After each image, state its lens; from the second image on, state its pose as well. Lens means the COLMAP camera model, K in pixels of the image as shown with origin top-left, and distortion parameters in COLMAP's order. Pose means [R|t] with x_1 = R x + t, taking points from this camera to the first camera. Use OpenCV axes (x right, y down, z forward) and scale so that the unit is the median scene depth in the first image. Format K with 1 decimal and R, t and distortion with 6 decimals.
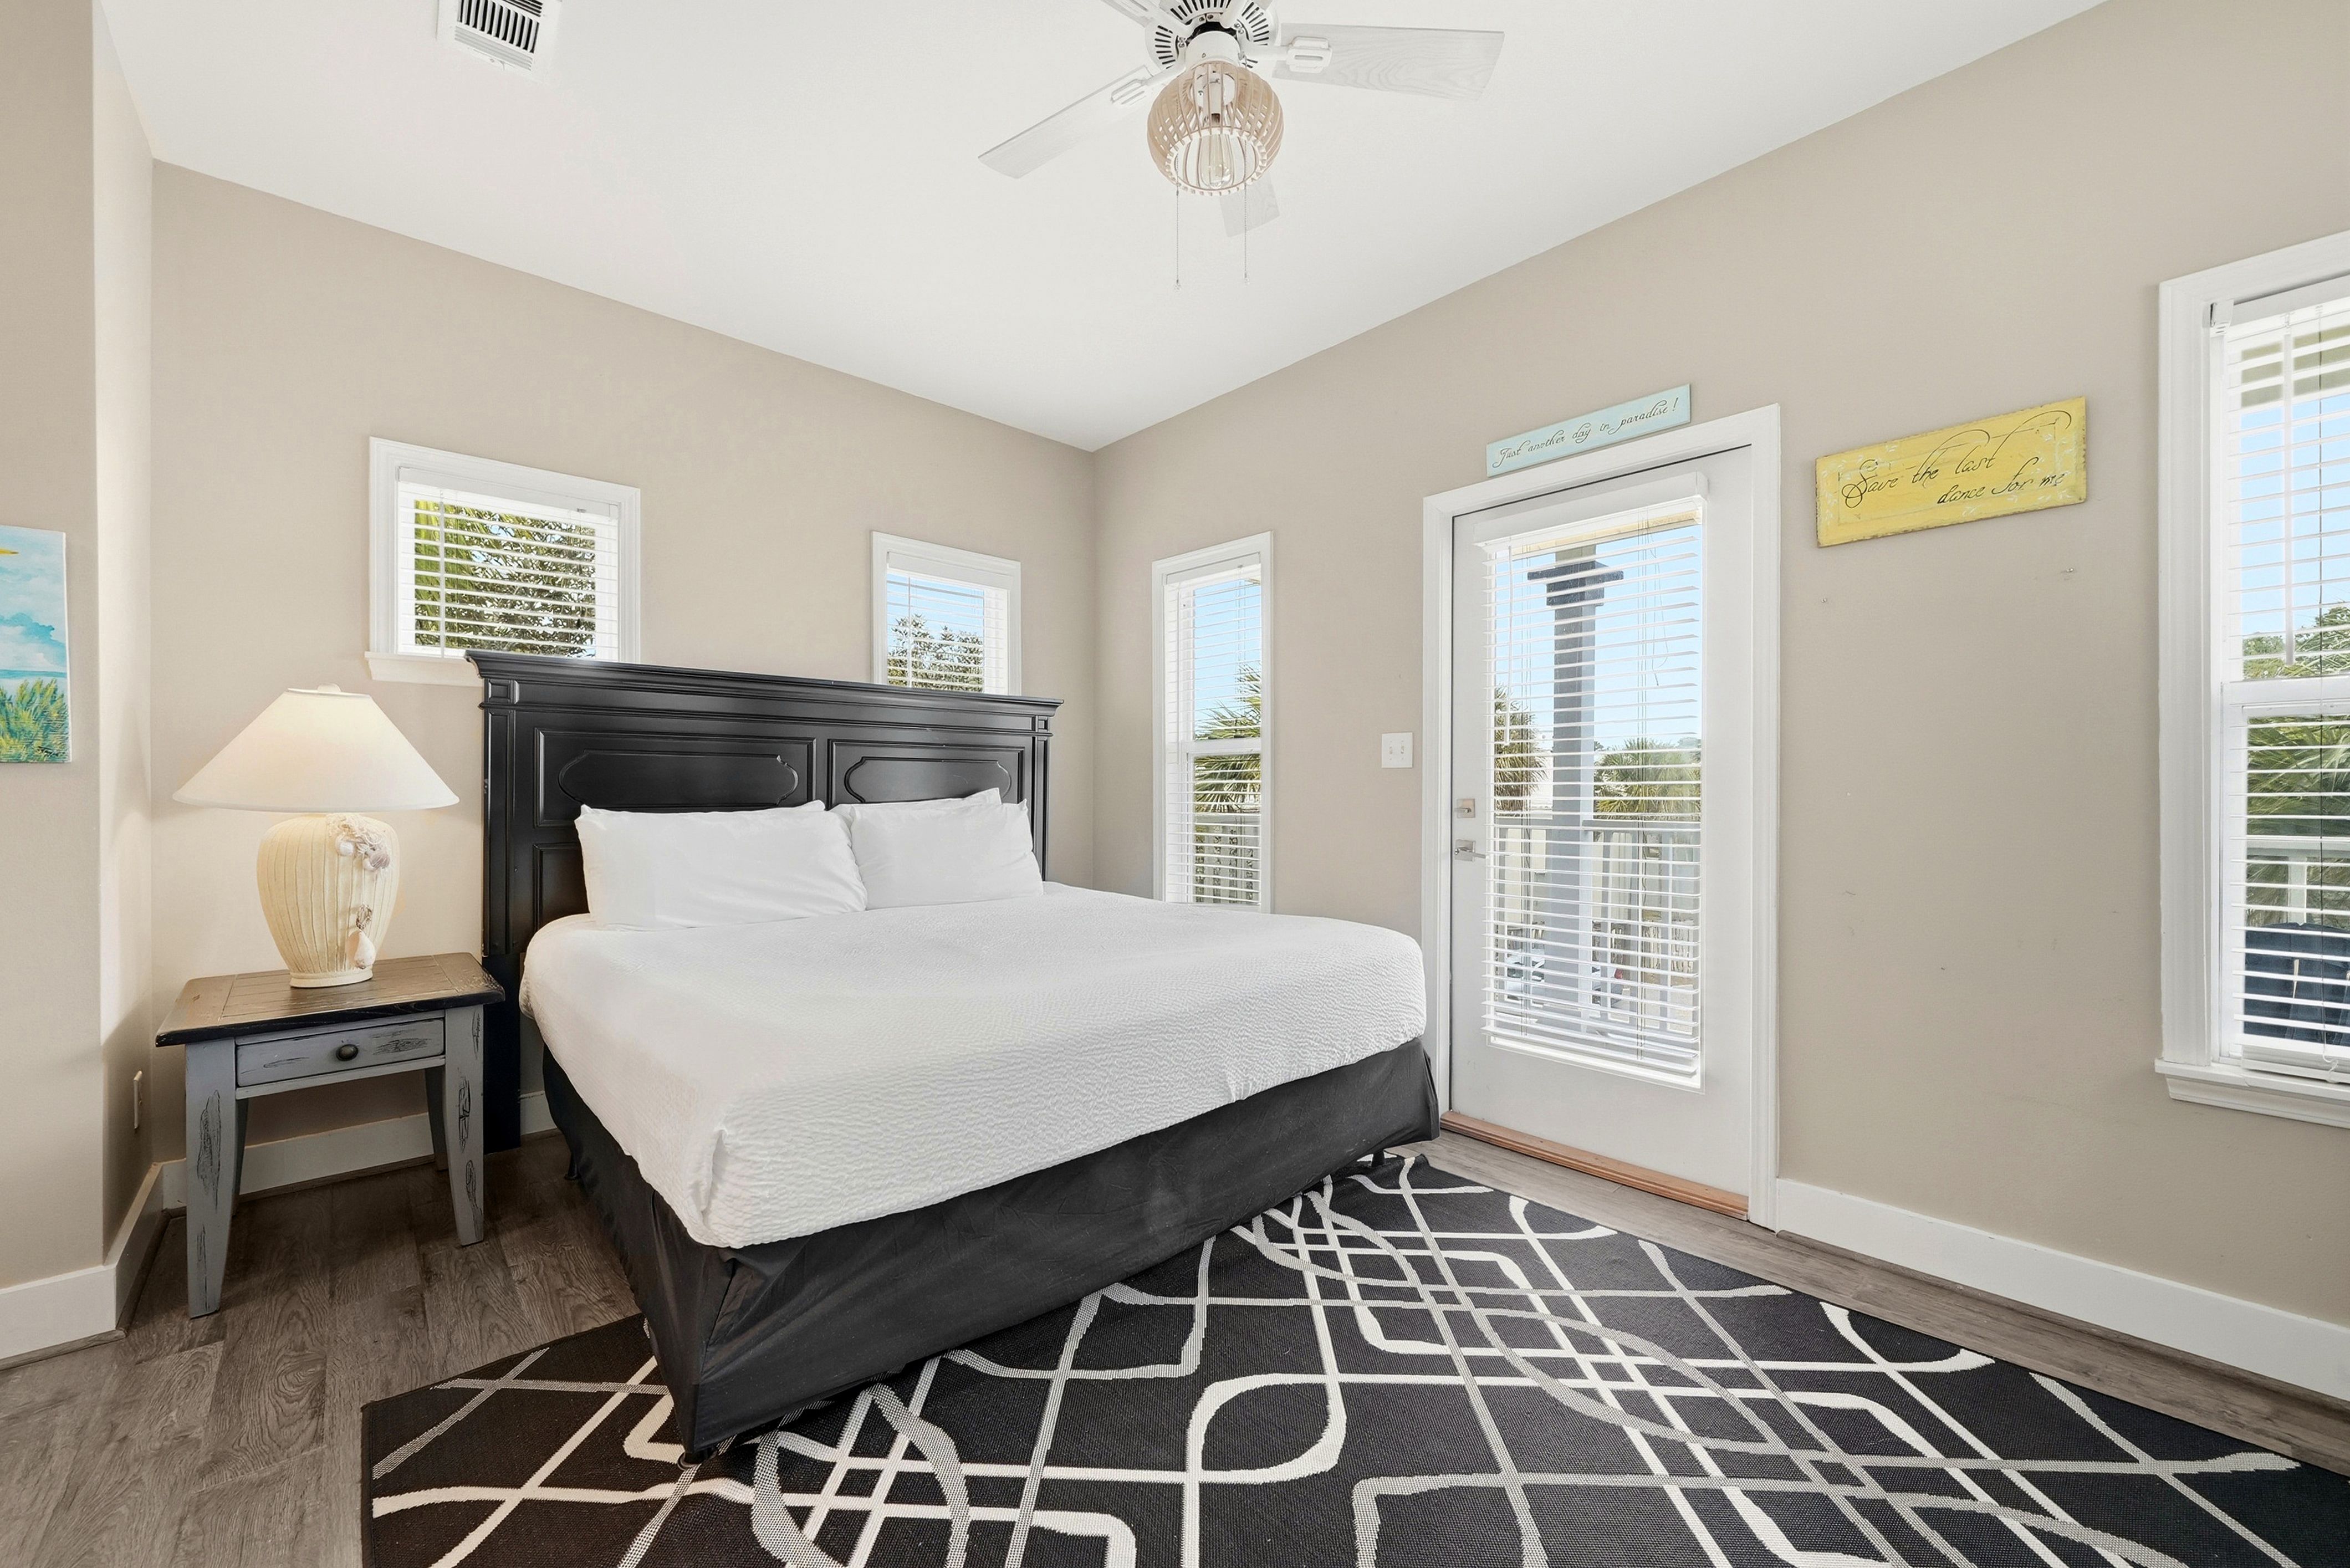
lens RADIAL K [[880.1, 0, 1159.1], [0, 880.1, 786.5], [0, 0, 1]] dist [-0.001784, -0.000098]
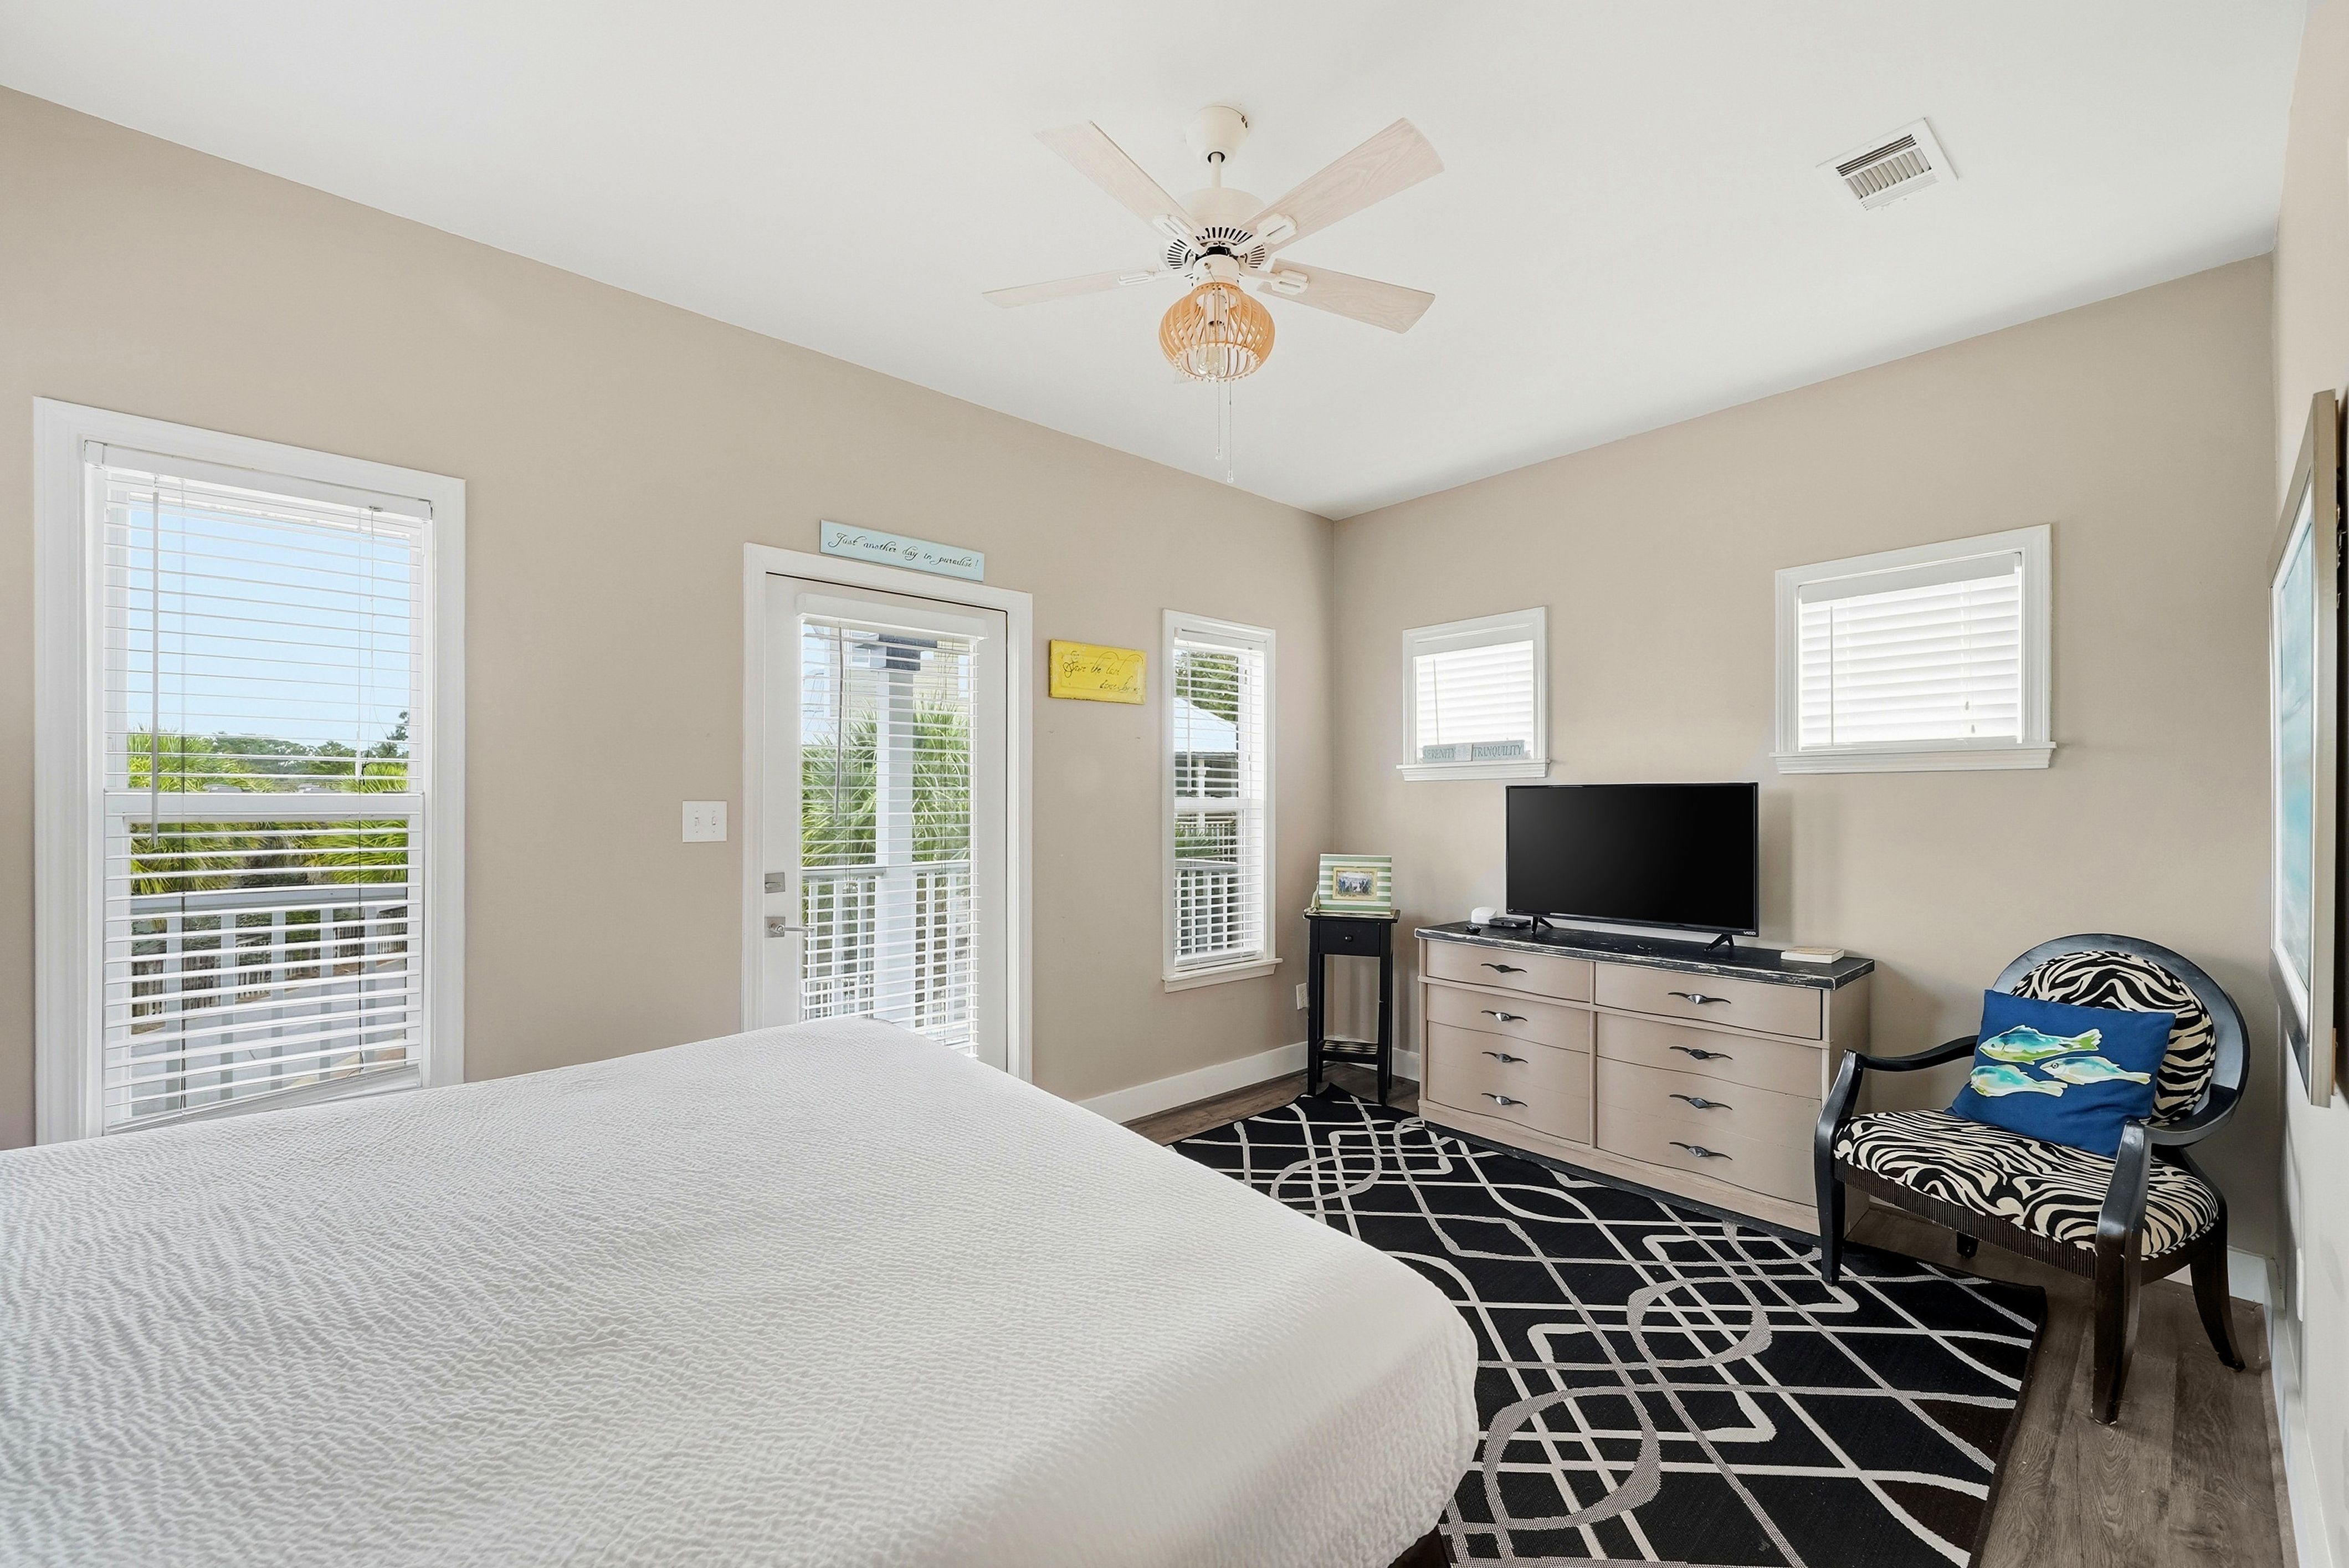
lens RADIAL K [[879.8, 0, 1159.1], [0, 879.8, 793.4], [0, 0, 1]] dist [-0.001784, -0.000098]
pose [[0.010382, 0.006001, 0.999928, -0.825679], [0.004766, 0.999970, -0.006050, -0.088670], [-0.999935, 0.004828, 0.010353, 0.795567]]
